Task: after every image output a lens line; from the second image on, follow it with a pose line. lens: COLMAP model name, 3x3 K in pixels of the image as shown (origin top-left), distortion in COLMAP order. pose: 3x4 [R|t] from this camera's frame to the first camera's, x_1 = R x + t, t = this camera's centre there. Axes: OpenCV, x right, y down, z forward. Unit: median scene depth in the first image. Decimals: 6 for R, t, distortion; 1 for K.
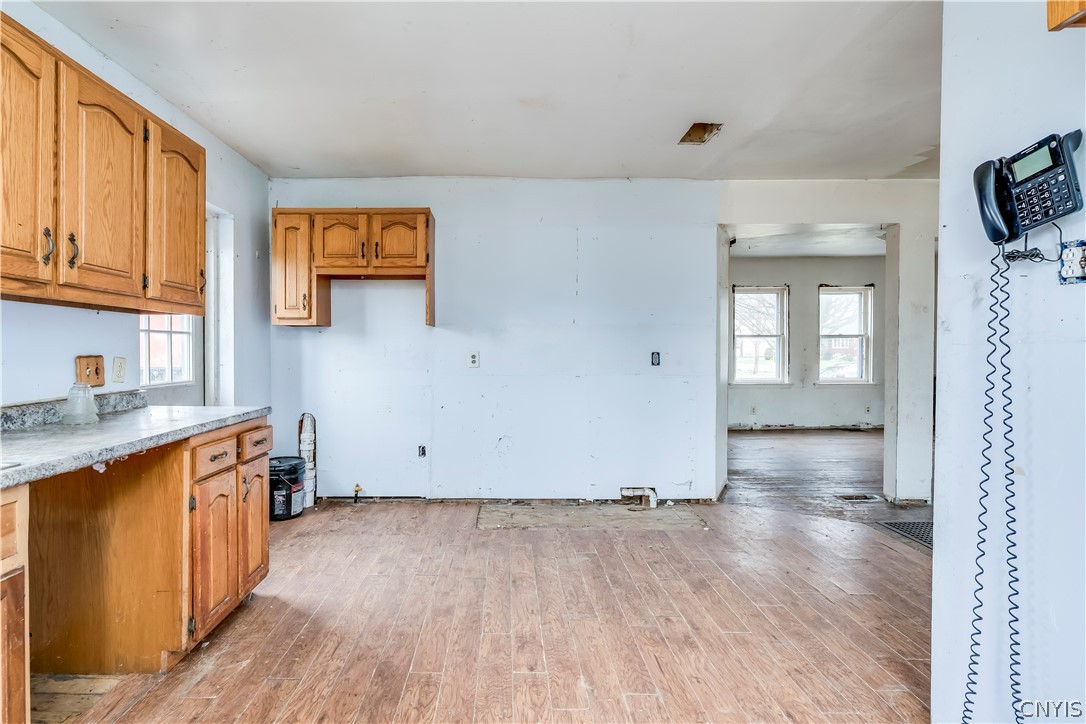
lens RADIAL K [[497.7, 0, 502.6], [0, 497.7, 361.3], [0, 0, 1]] dist [-0.002488, 0.000144]
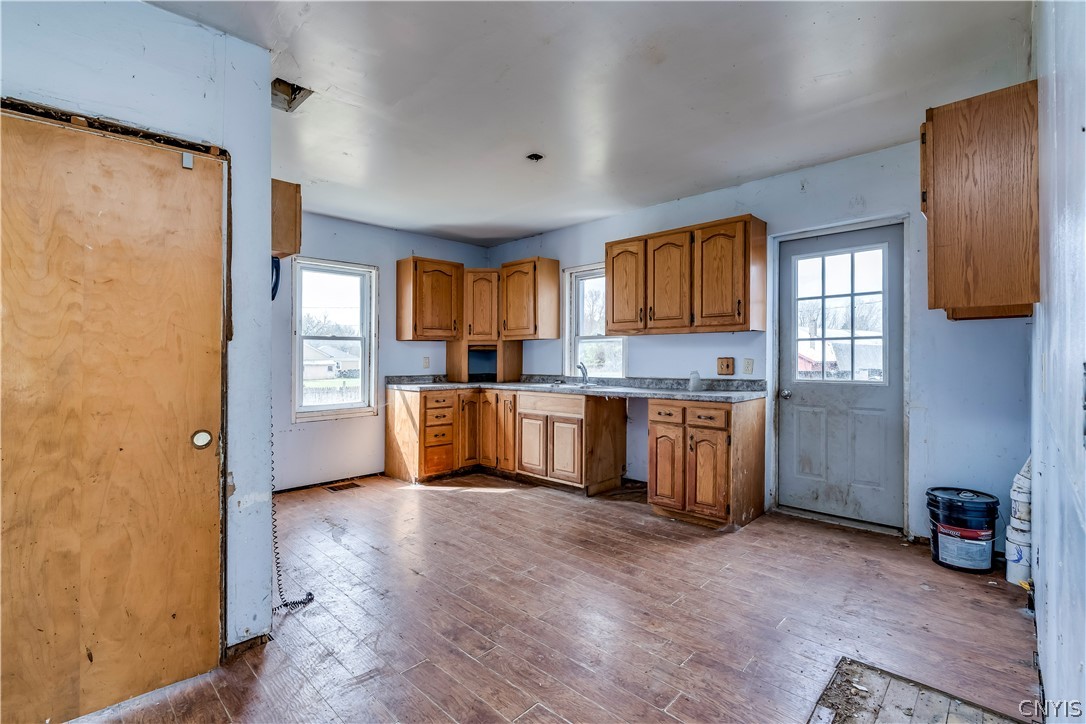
lens RADIAL K [[504.1, 0, 543.0], [0, 504.1, 362.0], [0, 0, 1]] dist [-0.001493, 0.000192]
pose [[-0.691649, 0.010750, -0.722153, 1.051225], [-0.009574, 0.999665, 0.024051, -0.036178], [0.722170, 0.023549, -0.691315, 1.950342]]
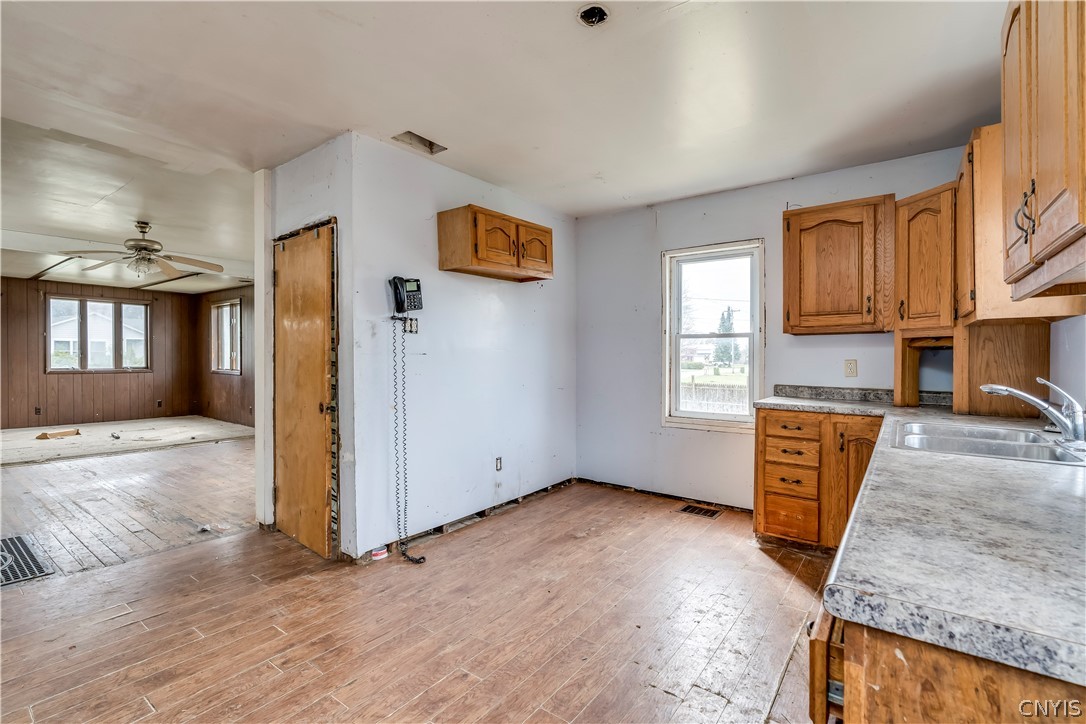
lens RADIAL K [[493.6, 0, 539.8], [0, 493.6, 364.5], [0, 0, 1]] dist [-0.003315, 0.000672]
pose [[-0.797842, -0.011201, 0.602763, -0.623663], [0.009565, 0.999466, 0.031233, -0.035951], [-0.602791, 0.030684, -0.797309, 1.603758]]
